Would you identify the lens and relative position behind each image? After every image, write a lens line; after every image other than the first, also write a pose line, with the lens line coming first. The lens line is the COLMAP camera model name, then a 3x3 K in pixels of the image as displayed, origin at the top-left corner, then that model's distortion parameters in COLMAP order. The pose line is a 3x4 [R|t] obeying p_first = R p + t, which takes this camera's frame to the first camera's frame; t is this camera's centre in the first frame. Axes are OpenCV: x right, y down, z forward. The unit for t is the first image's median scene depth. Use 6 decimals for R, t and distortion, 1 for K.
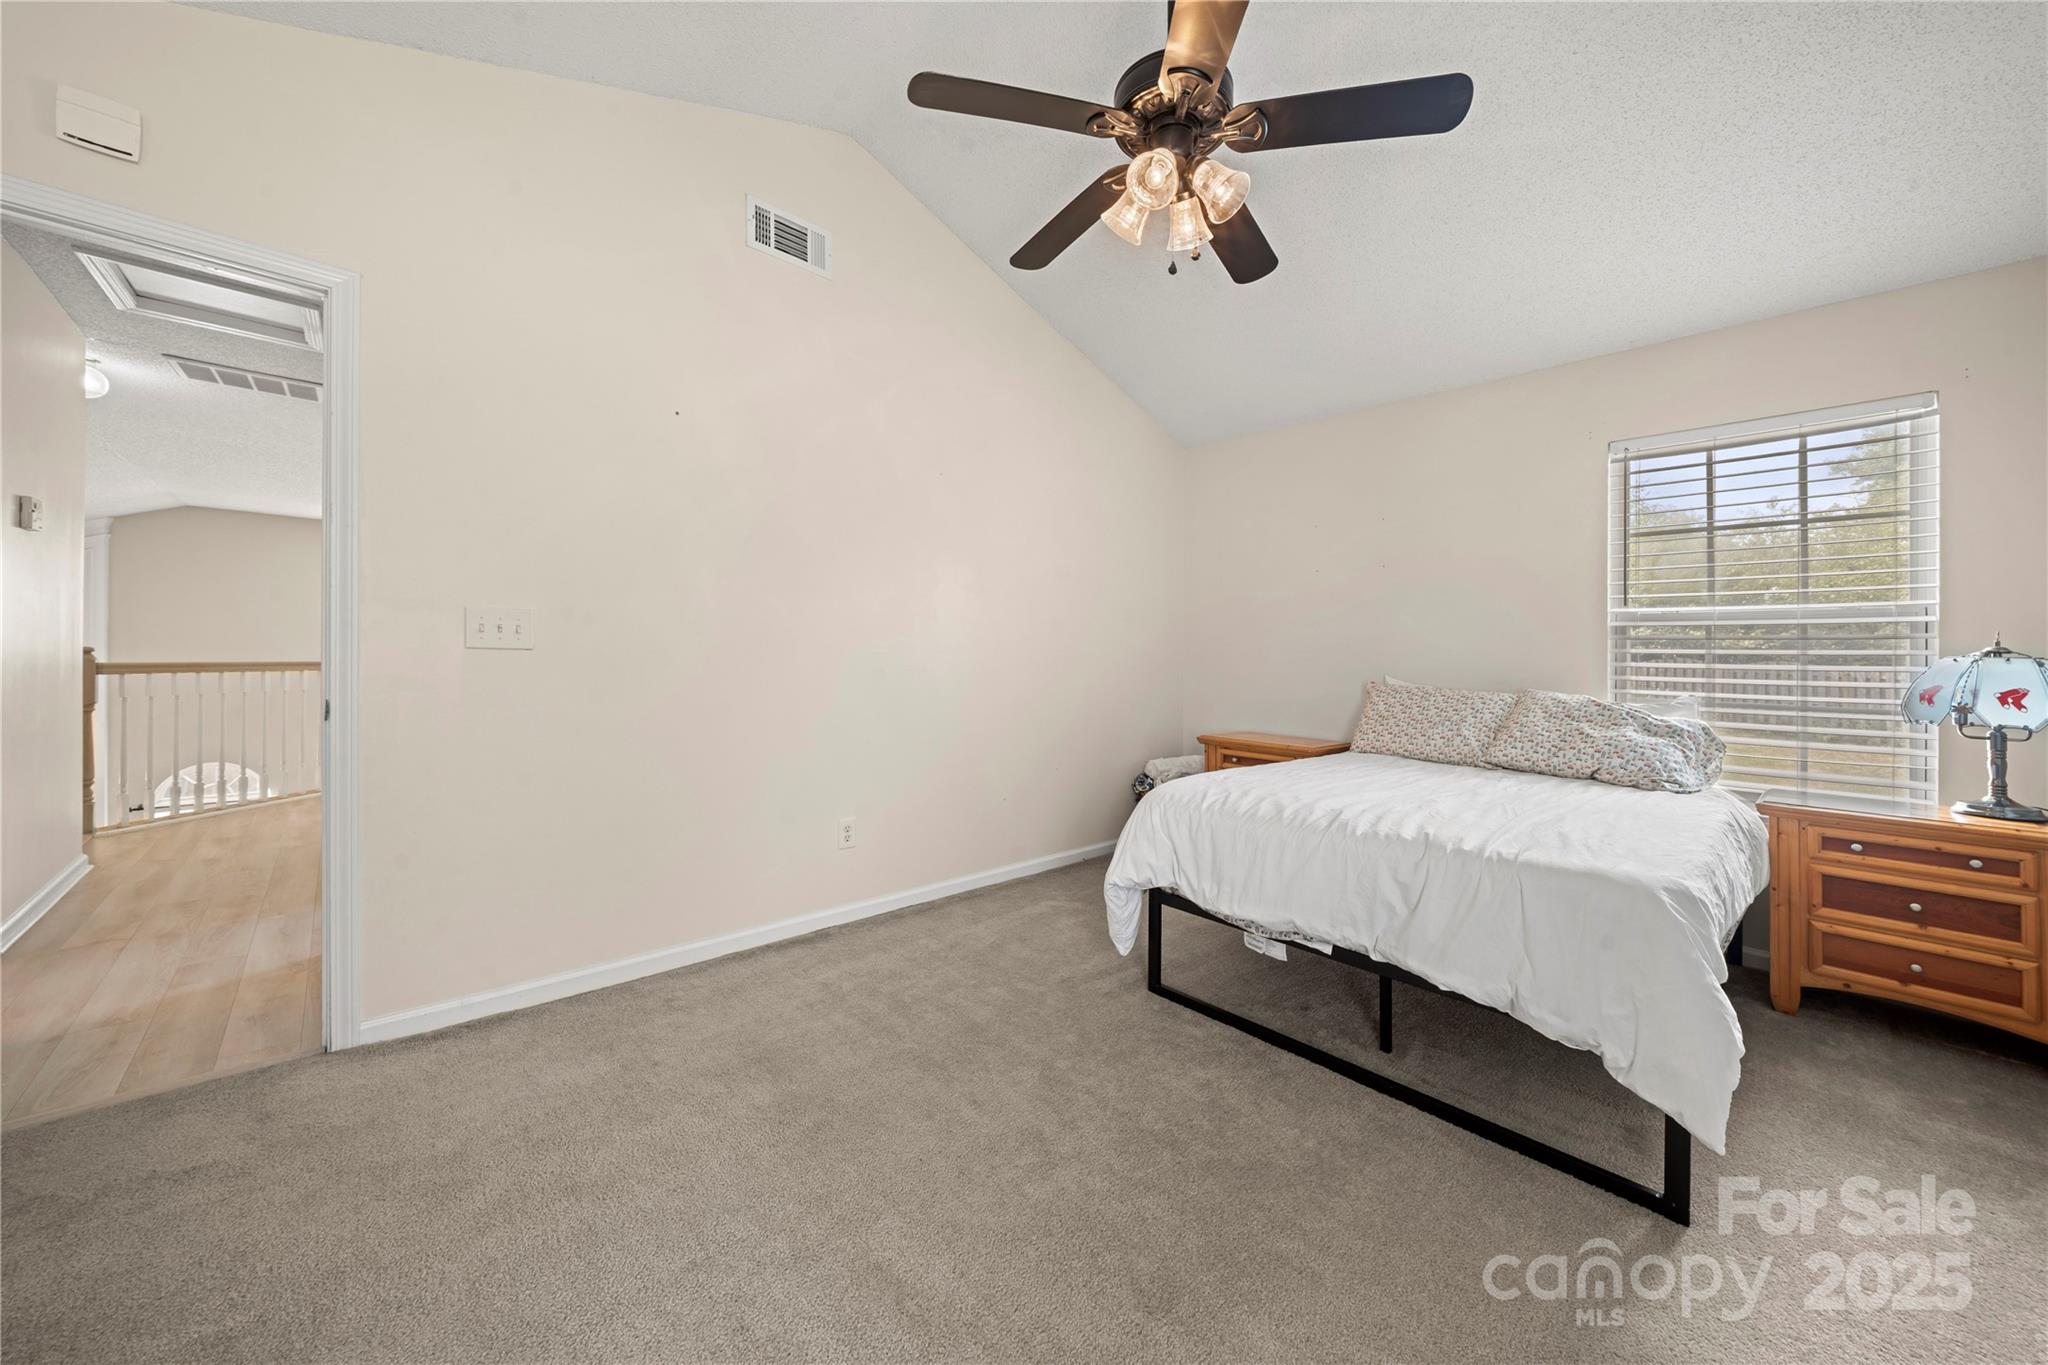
lens RADIAL K [[720.7, 0, 1023.8], [0, 720.7, 667.1], [0, 0, 1]] dist [-0.000051, -0.000152]
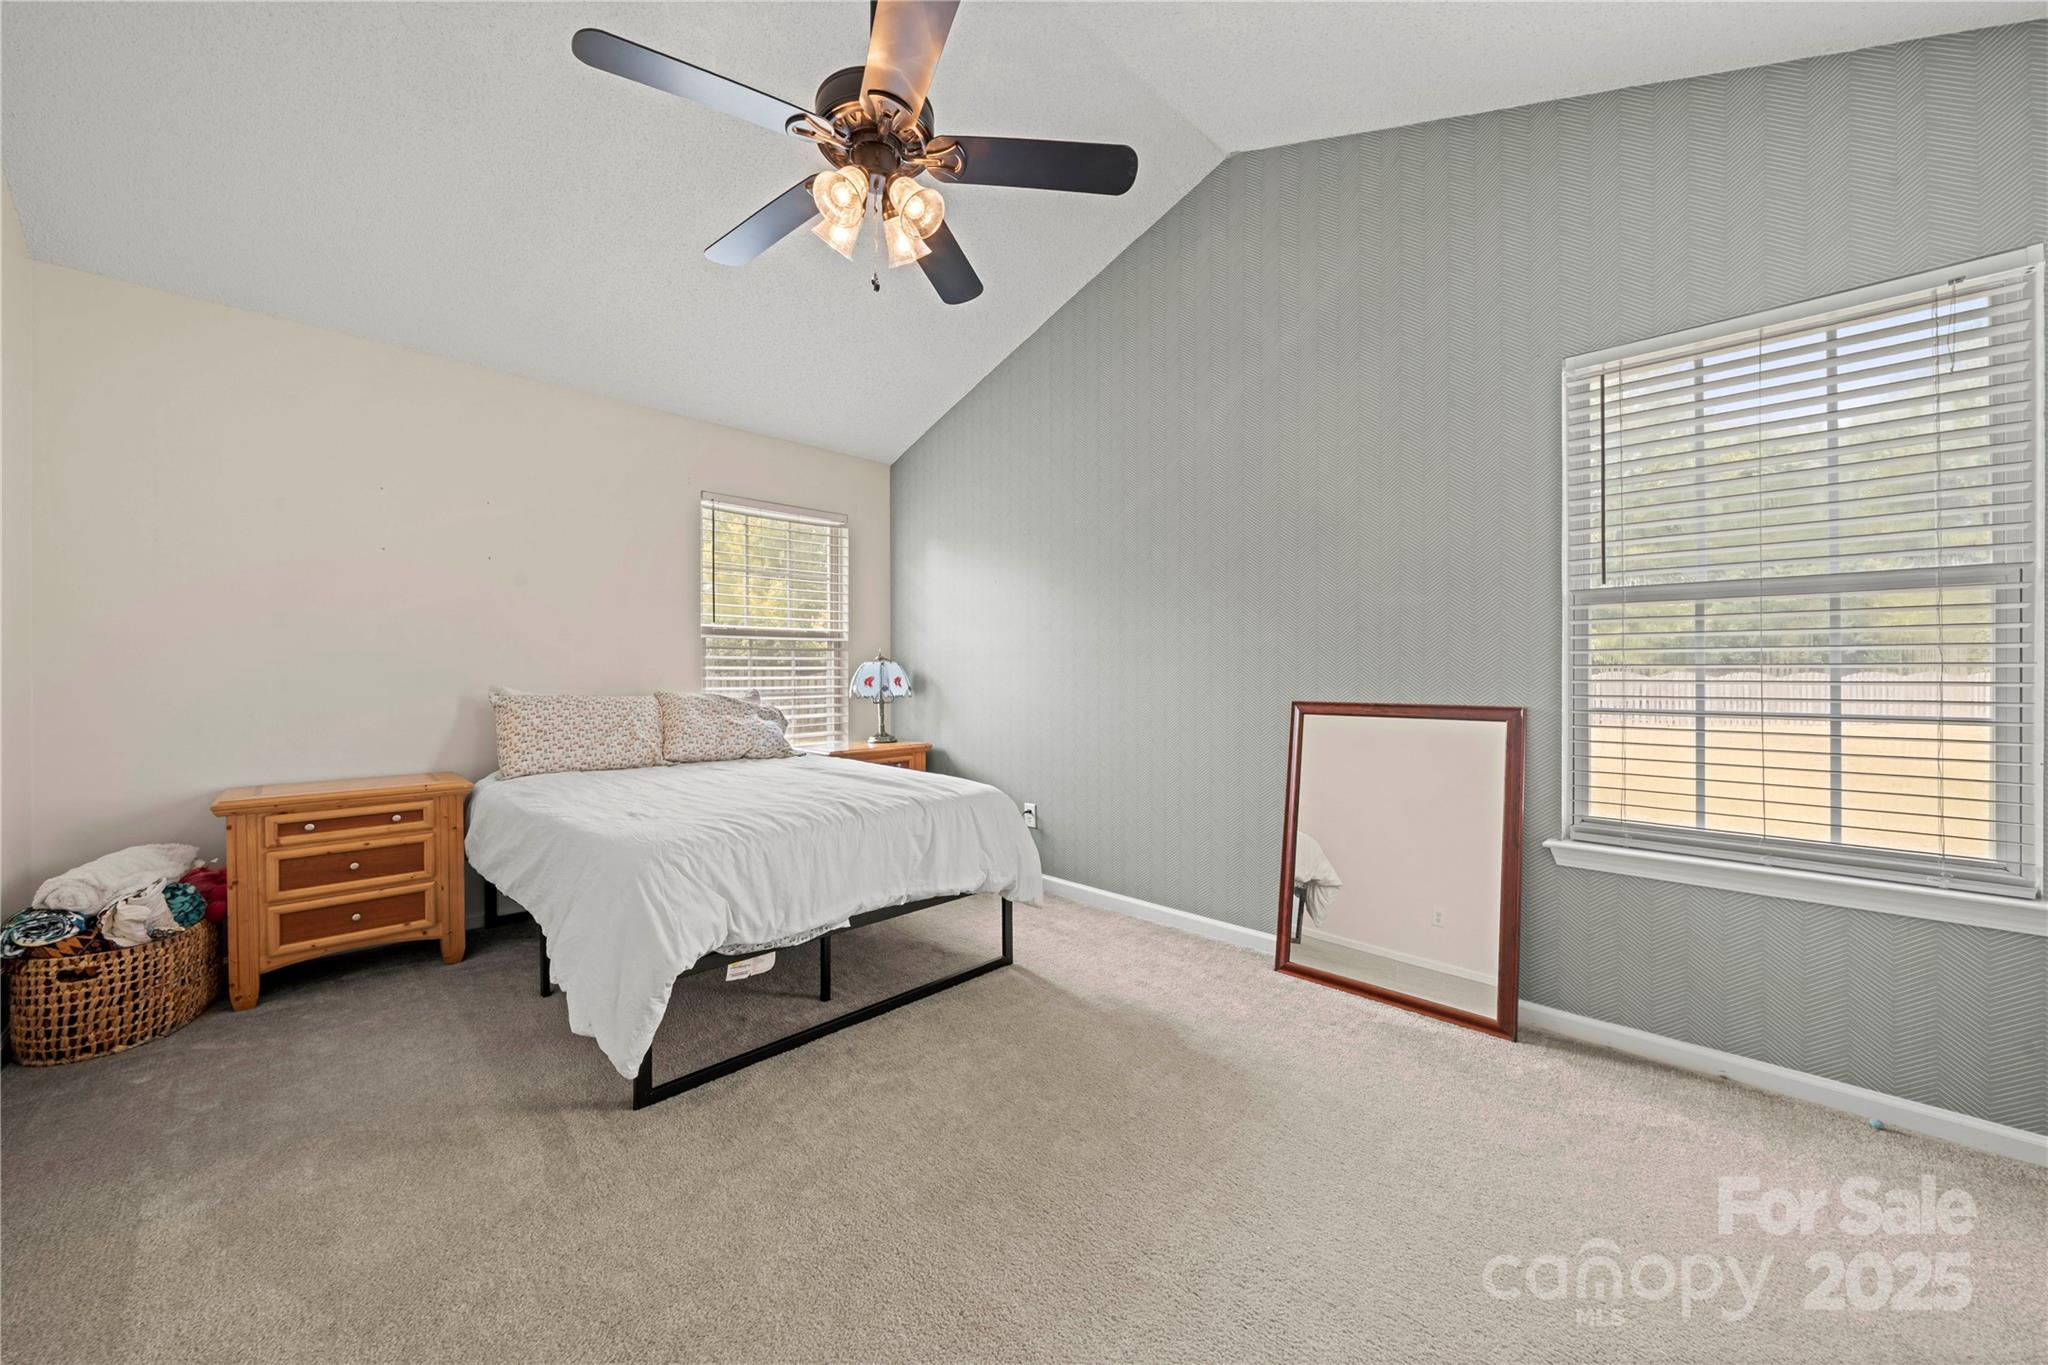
lens RADIAL K [[751.8, 0, 1024.1], [0, 751.8, 660.4], [0, 0, 1]] dist [0.000238, 0.000049]
pose [[-0.044073, -0.010953, 0.998968, -0.720072], [0.012353, 0.999857, 0.011508, -0.034858], [-0.998952, 0.012848, -0.043931, 0.701357]]
